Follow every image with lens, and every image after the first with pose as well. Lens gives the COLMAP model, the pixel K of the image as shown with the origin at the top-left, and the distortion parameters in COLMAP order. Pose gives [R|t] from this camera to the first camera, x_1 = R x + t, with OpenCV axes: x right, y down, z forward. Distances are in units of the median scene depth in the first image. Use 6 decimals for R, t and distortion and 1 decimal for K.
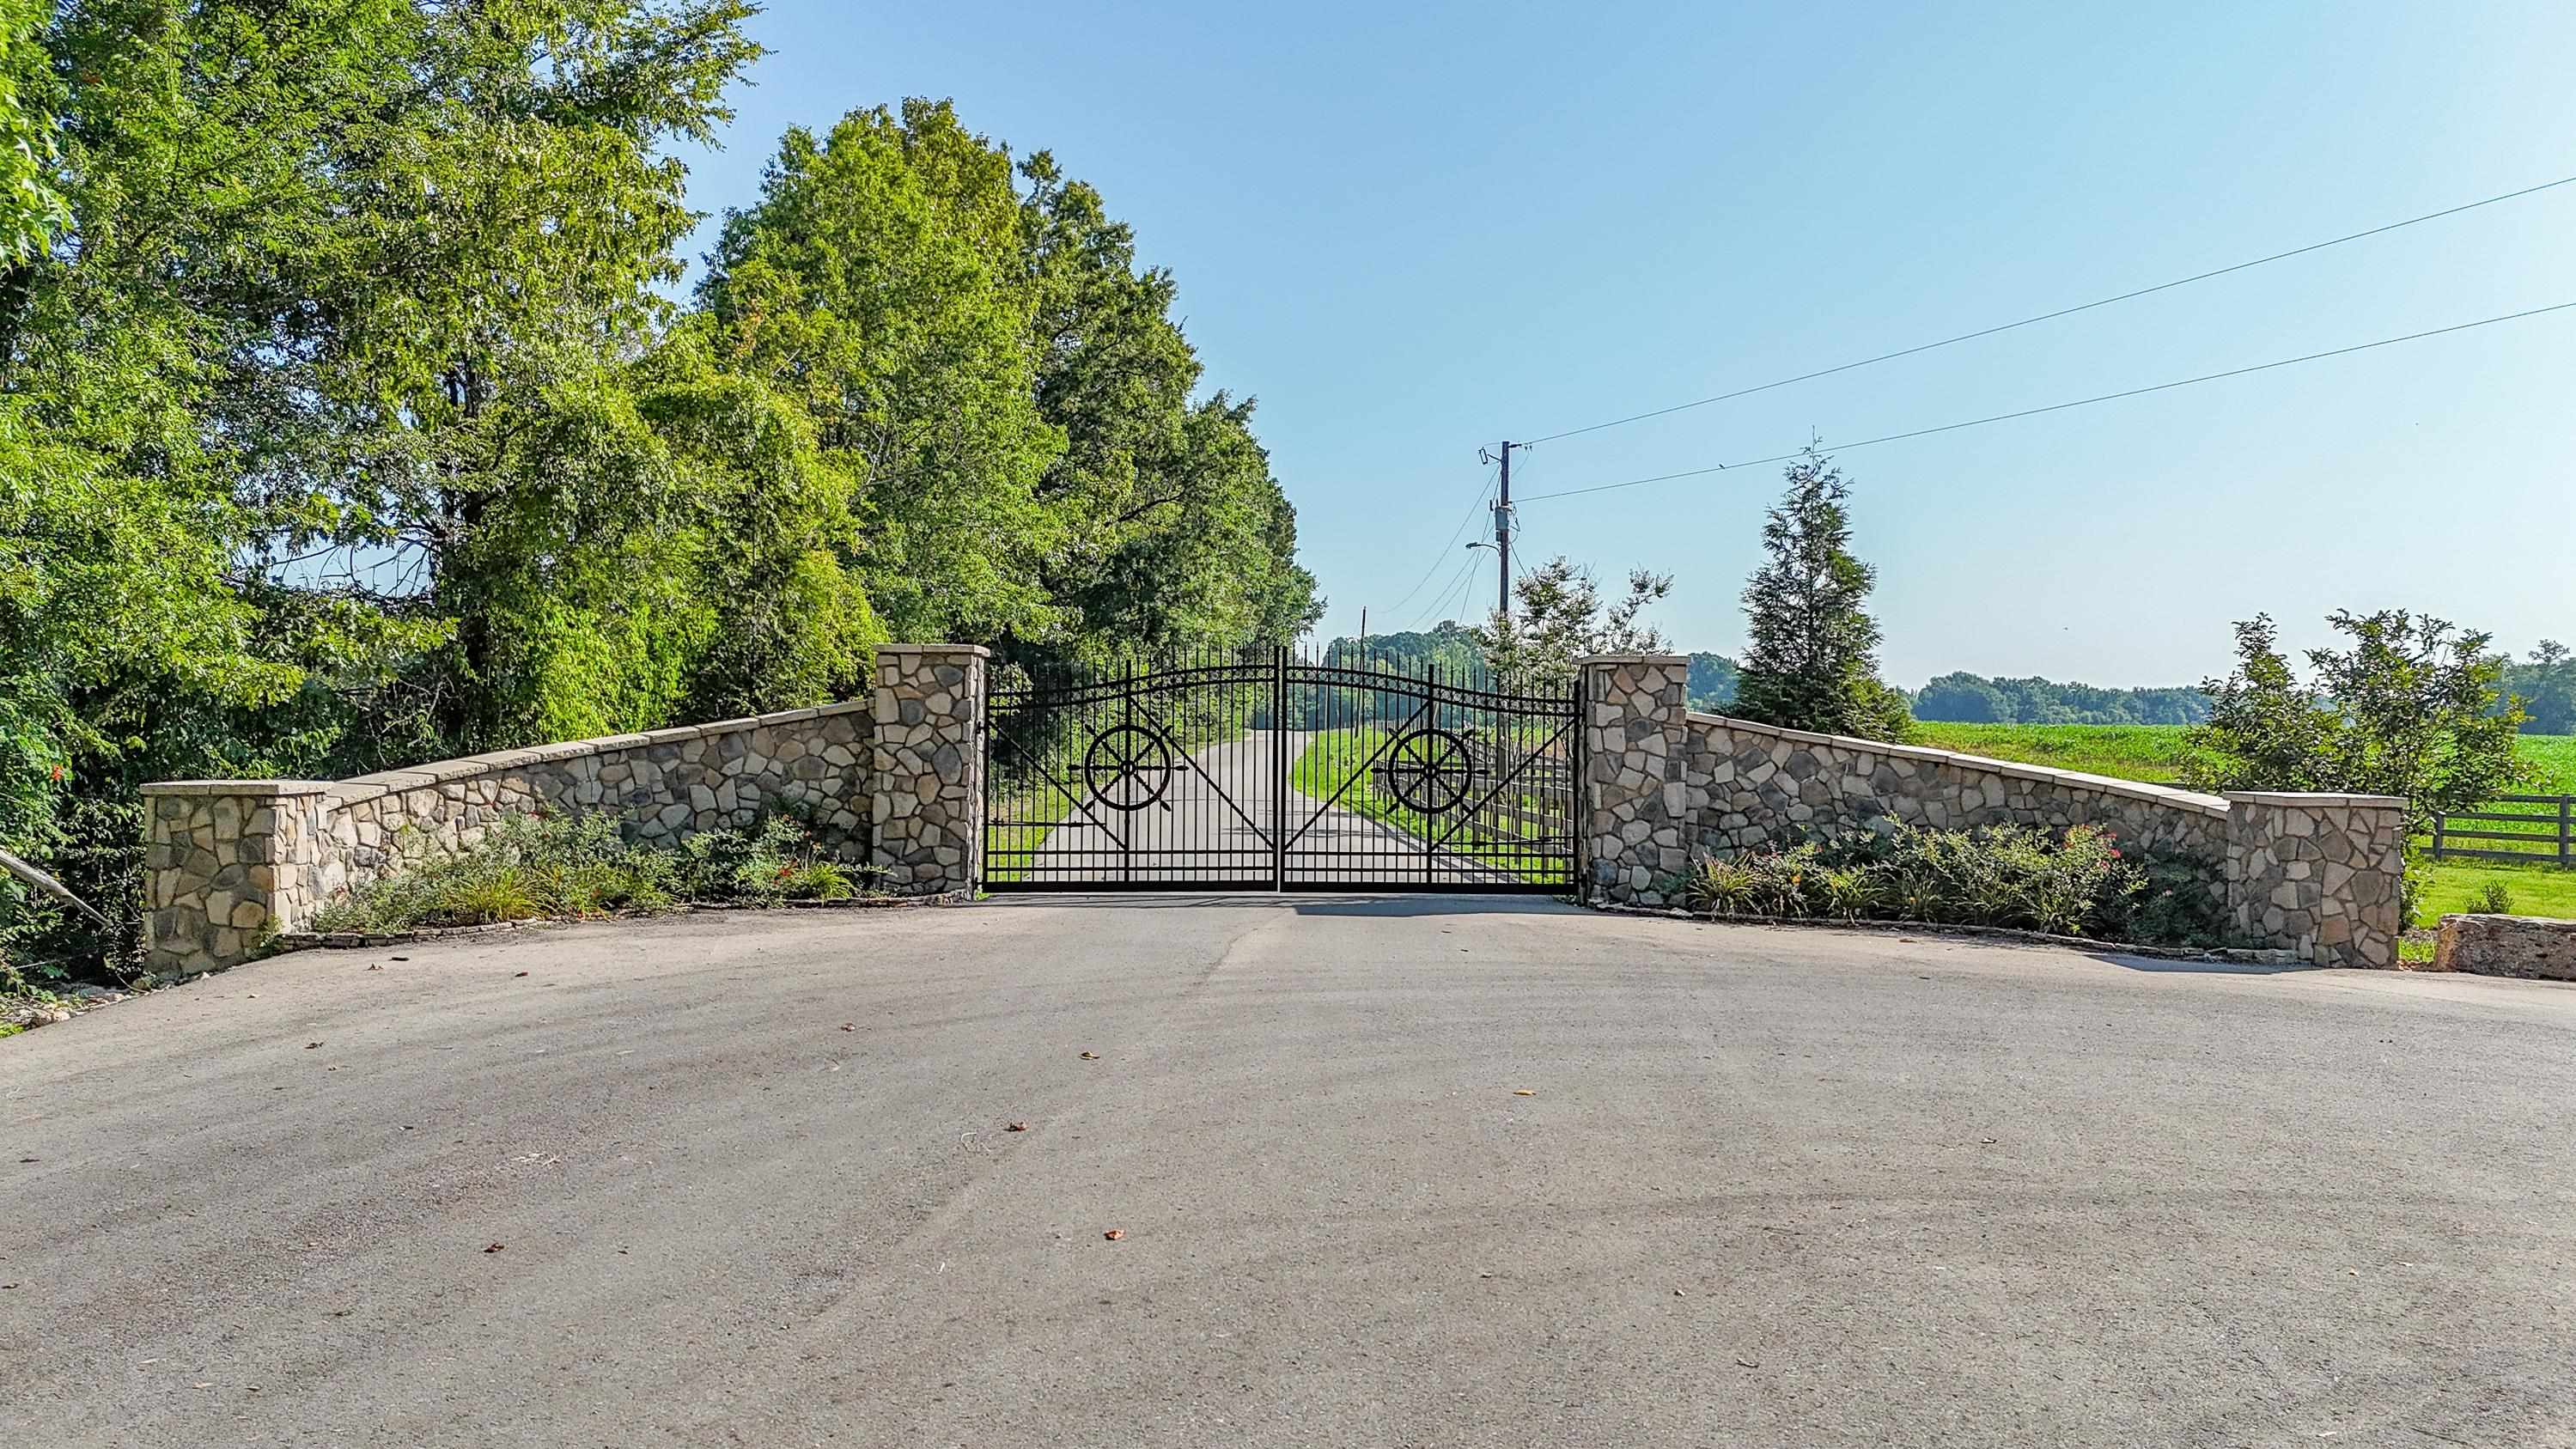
lens RADIAL K [[1901.2, 0, 1284.7], [0, 1901.2, 729.6], [0, 0, 1]] dist [0.064419, -0.065256]
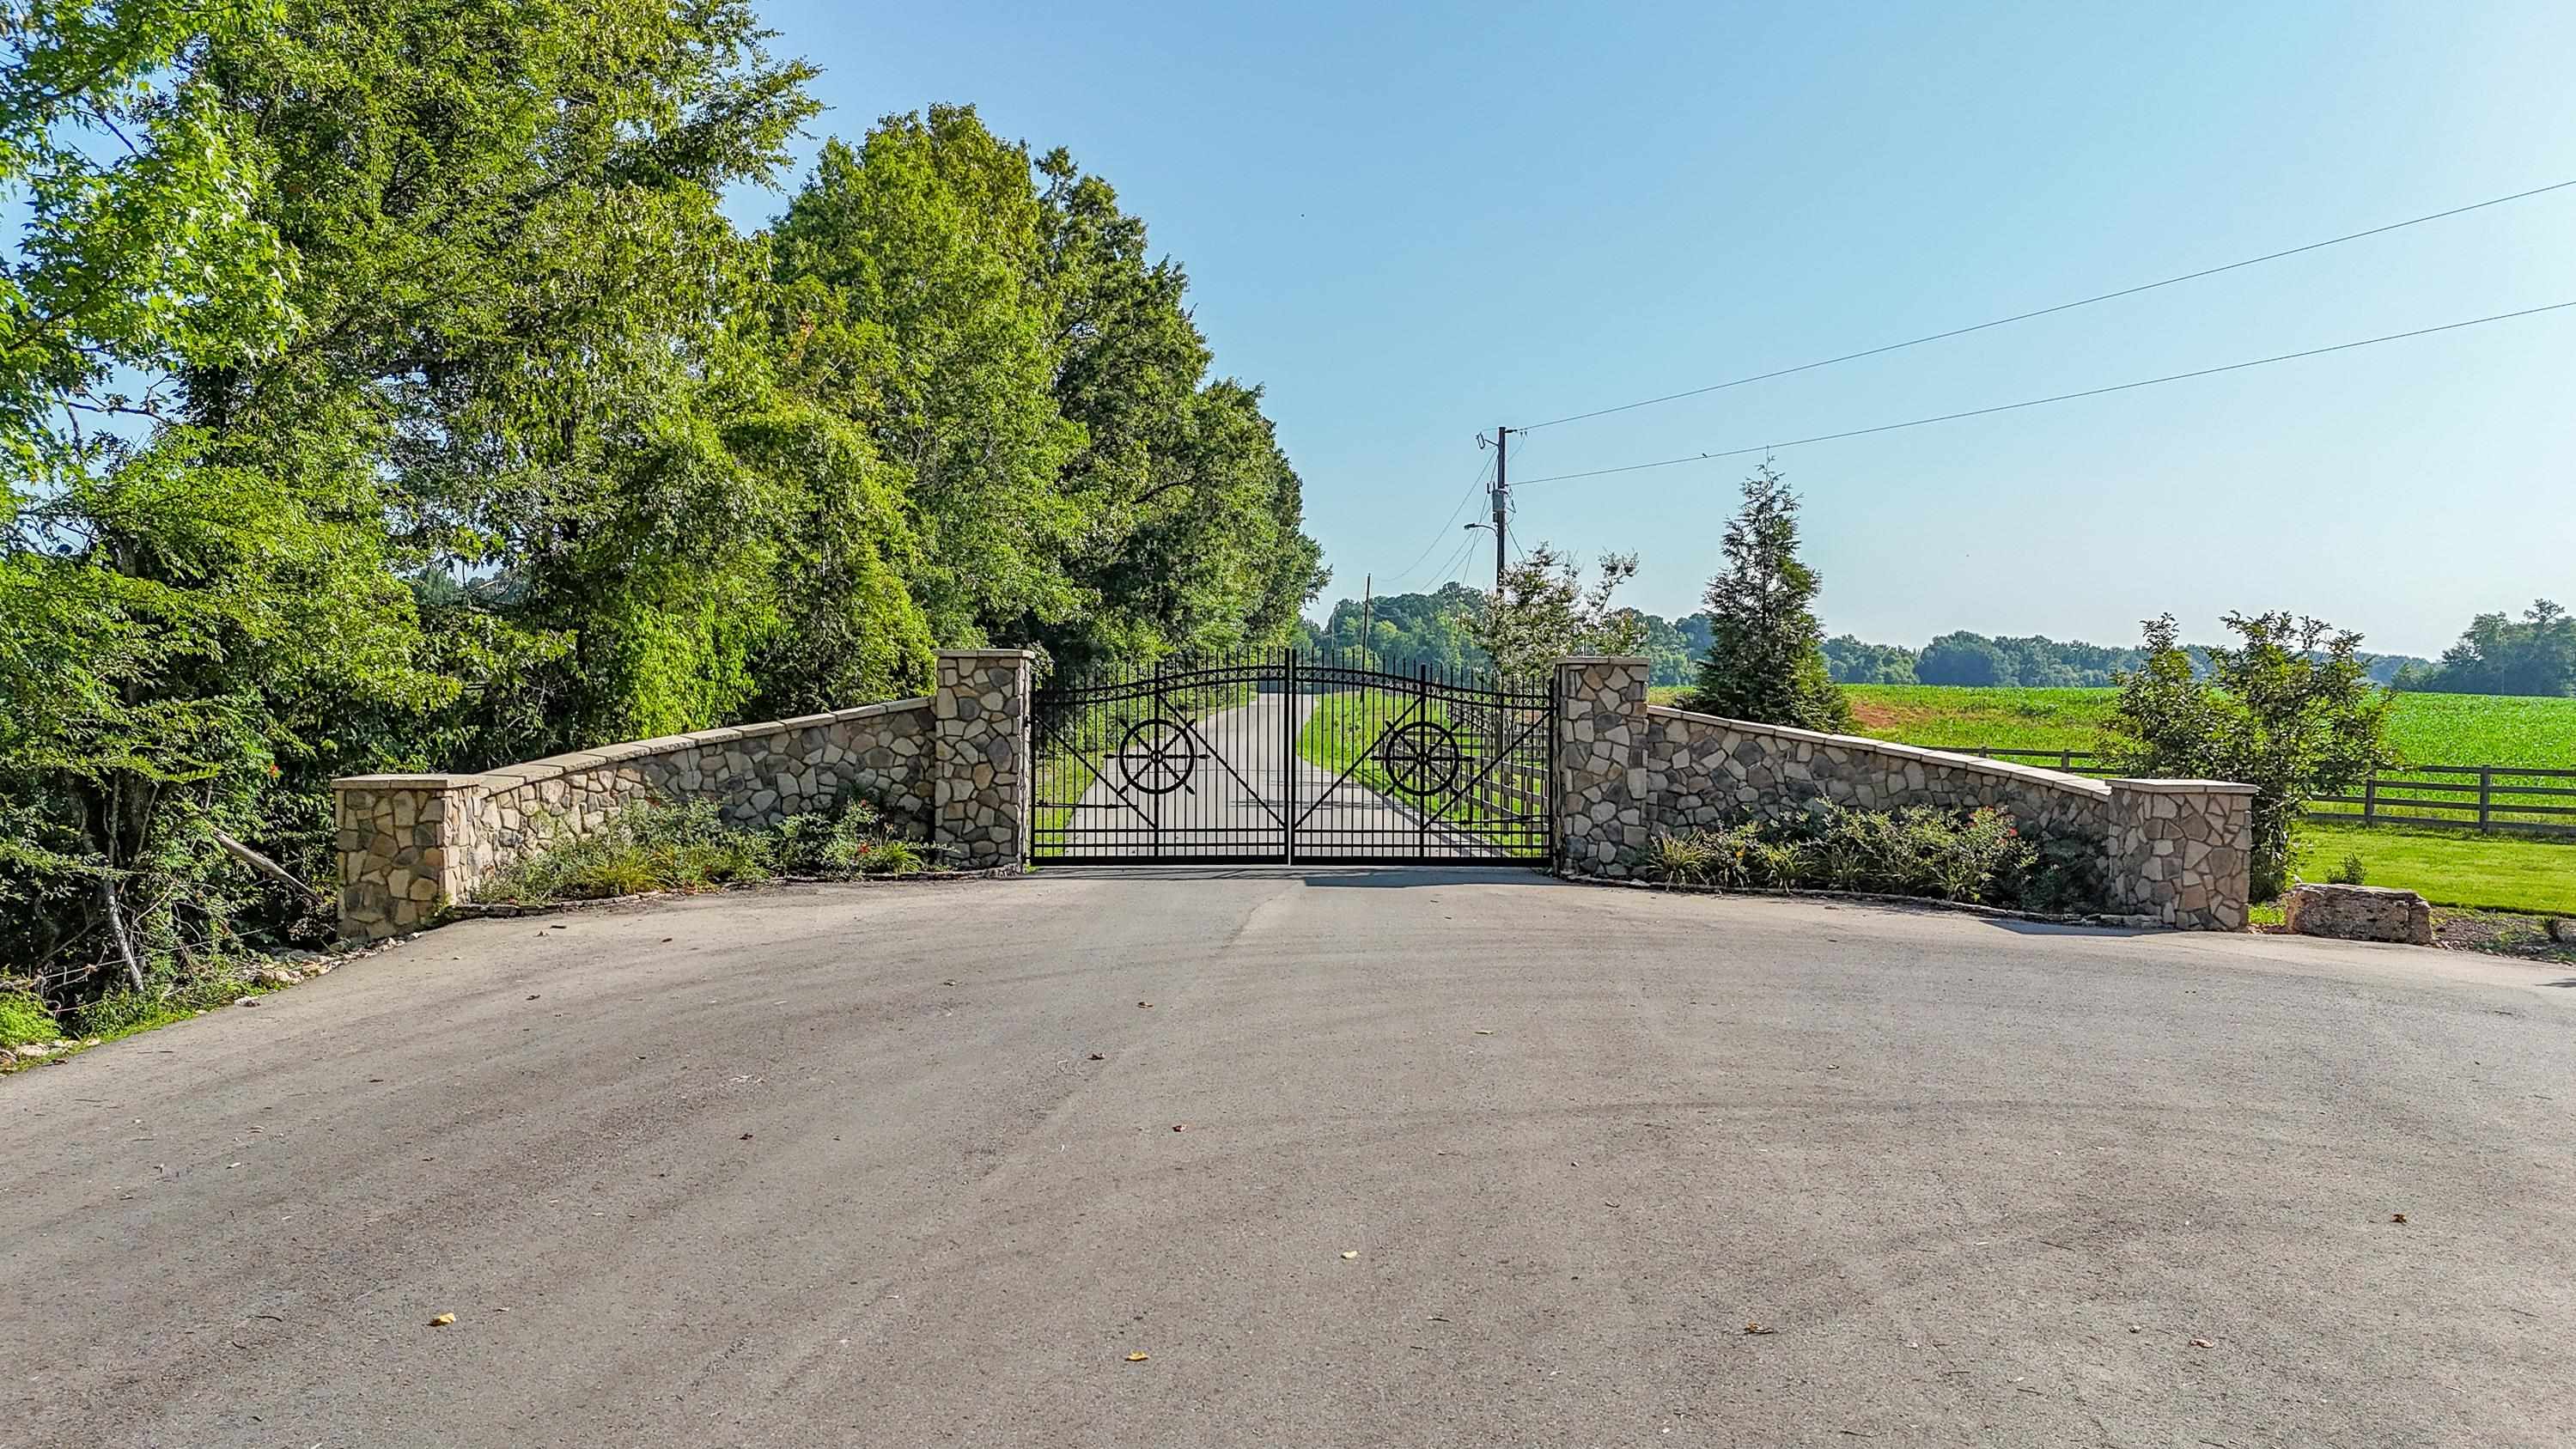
lens RADIAL K [[1901.2, 0, 1289.9], [0, 1901.2, 720.8], [0, 0, 1]] dist [0.064419, -0.065256]
pose [[0.999999, -0.001501, -0.000092, -0.002587], [0.001502, 0.999851, 0.017192, -0.020869], [0.000067, -0.017192, 0.999852, -0.139106]]
